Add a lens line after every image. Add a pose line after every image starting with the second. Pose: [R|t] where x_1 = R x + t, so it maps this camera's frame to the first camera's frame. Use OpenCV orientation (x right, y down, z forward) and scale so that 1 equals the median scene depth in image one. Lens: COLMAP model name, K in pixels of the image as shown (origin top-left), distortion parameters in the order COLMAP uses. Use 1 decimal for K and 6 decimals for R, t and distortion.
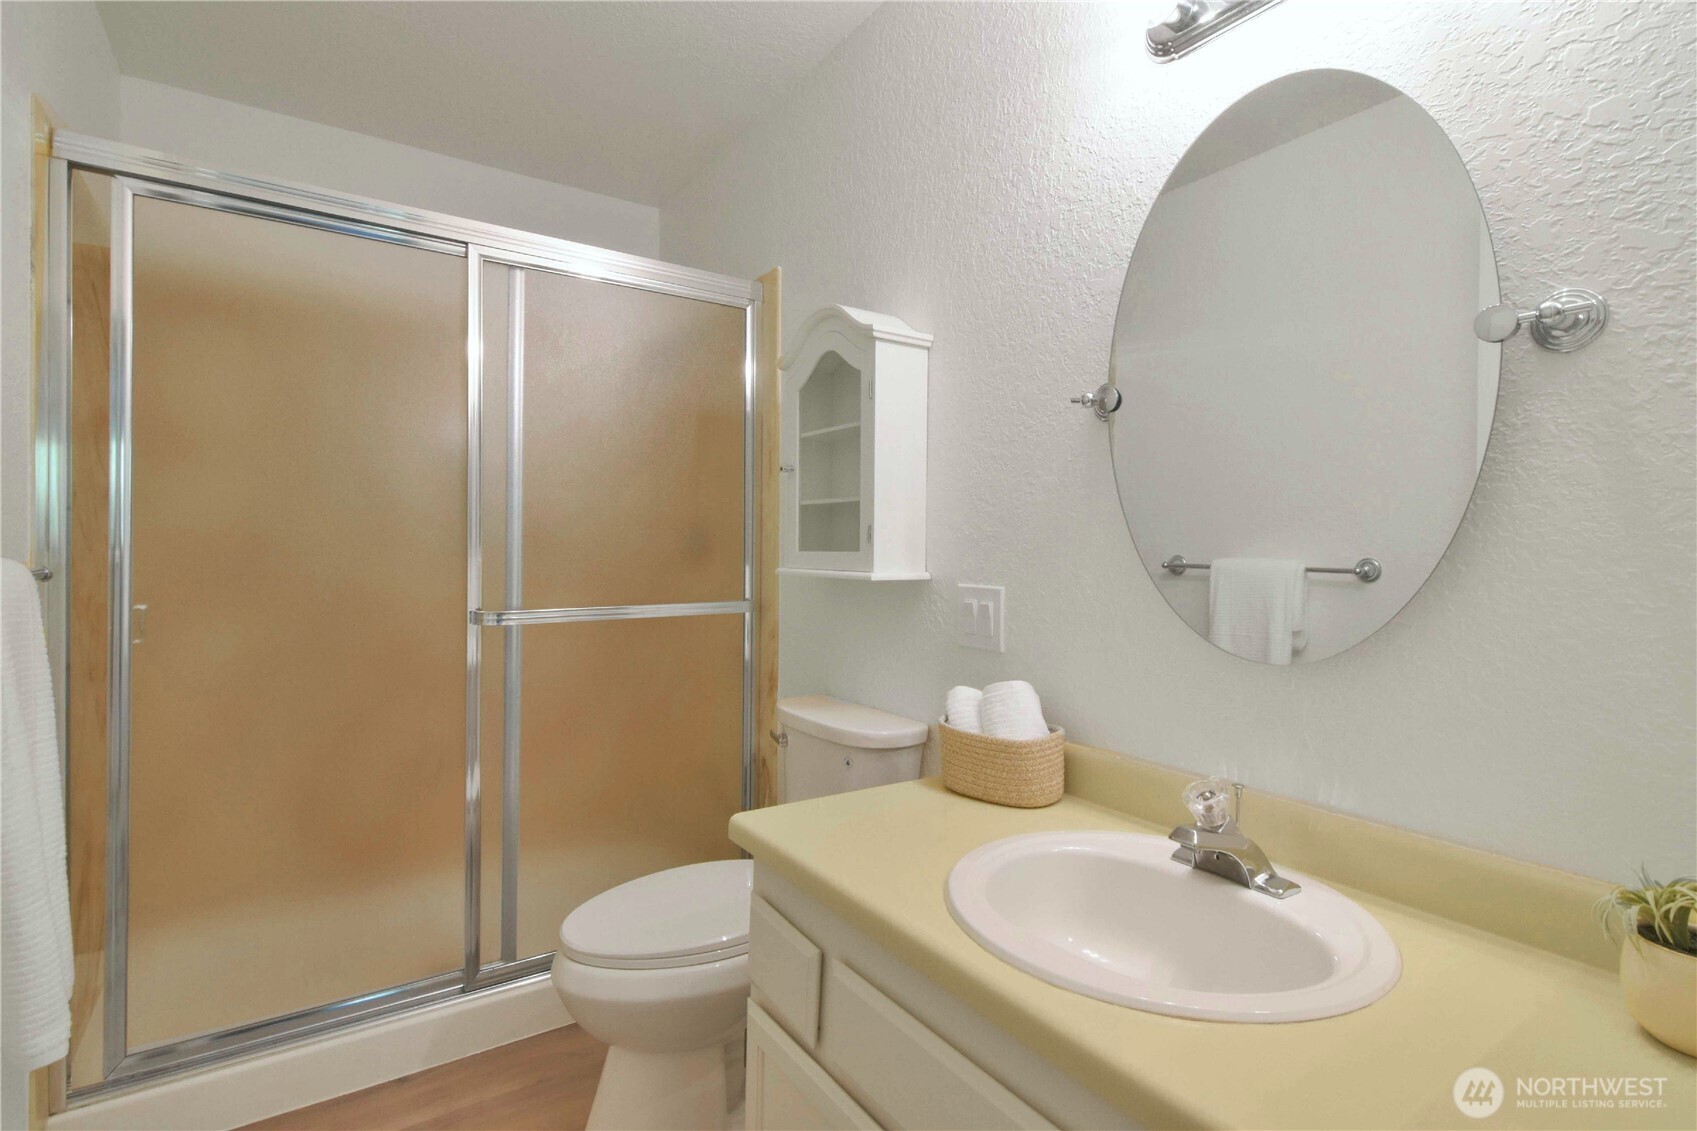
lens RADIAL K [[850.9, 0, 853.1], [0, 850.9, 554.8], [0, 0, 1]] dist [0.001847, -0.000748]
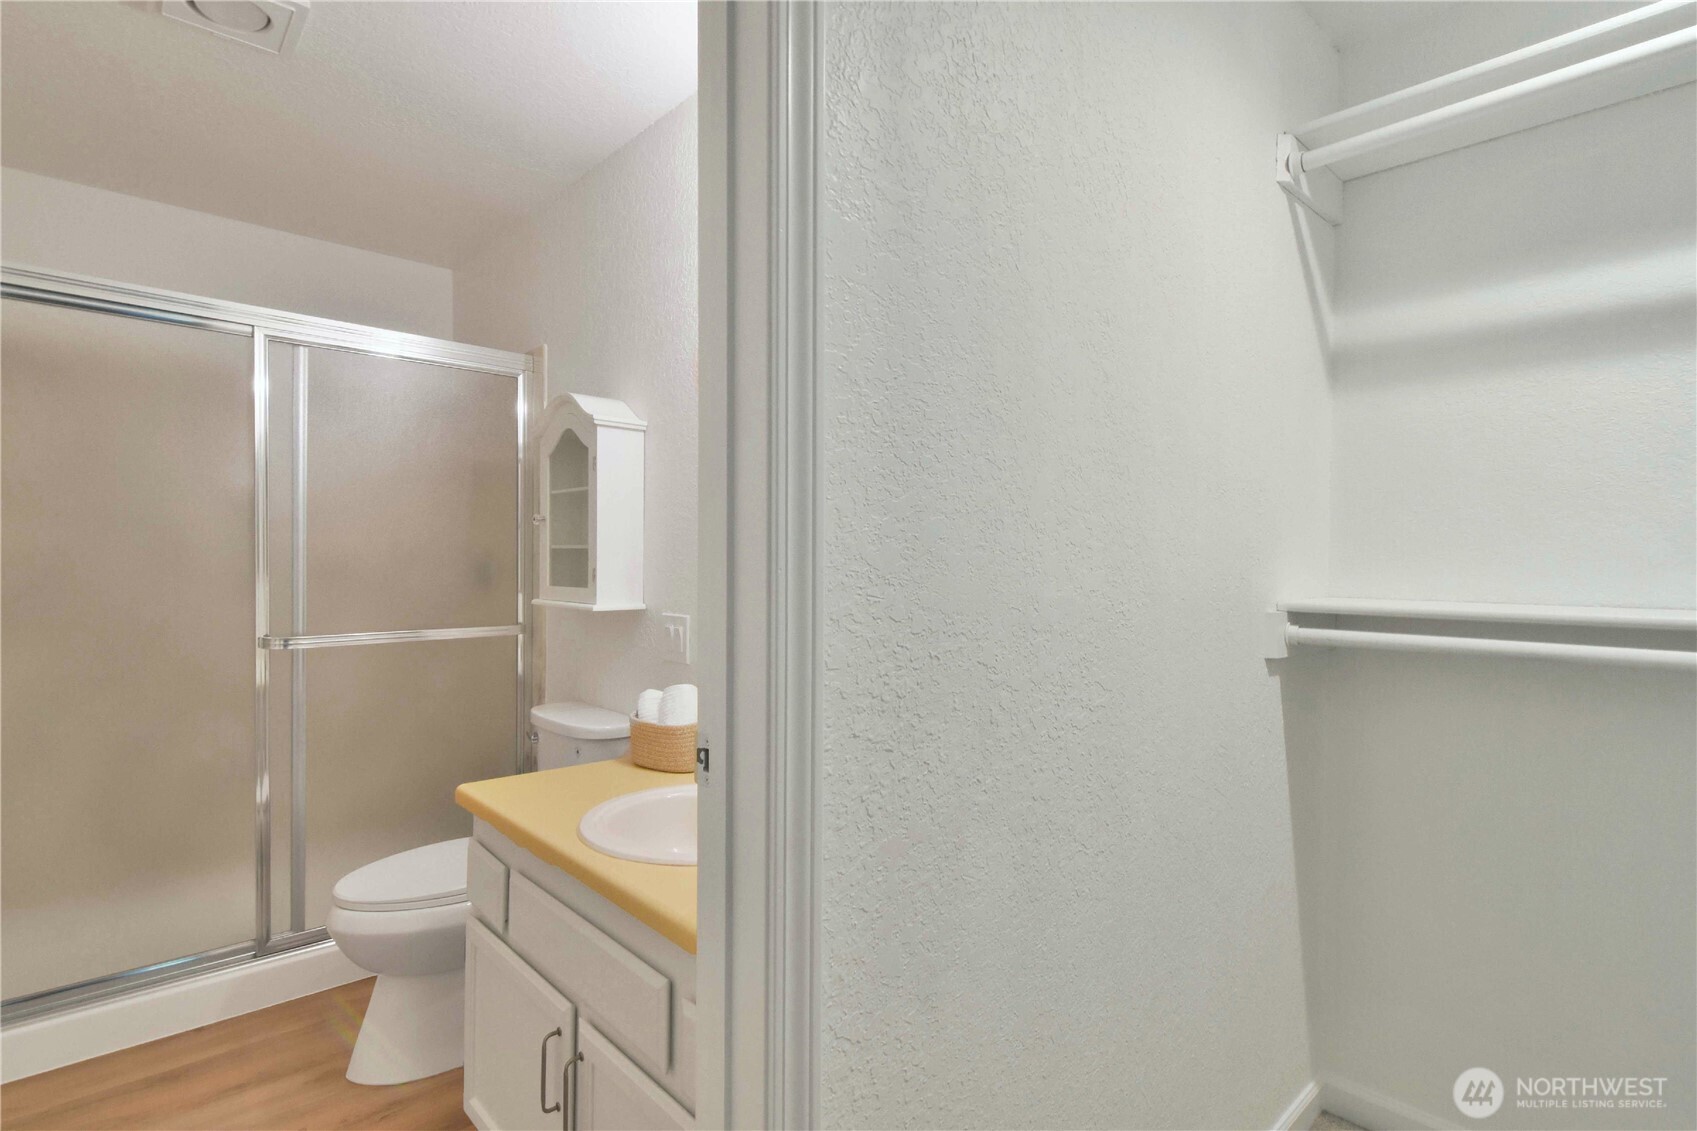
lens RADIAL K [[838.0, 0, 848.2], [0, 838.0, 580.8], [0, 0, 1]] dist [-0.000782, -0.005071]
pose [[0.985654, -0.001950, 0.168769, 0.168957], [-0.000140, 0.999923, 0.012375, -0.028397], [-0.168780, -0.012221, 0.985578, -0.294588]]
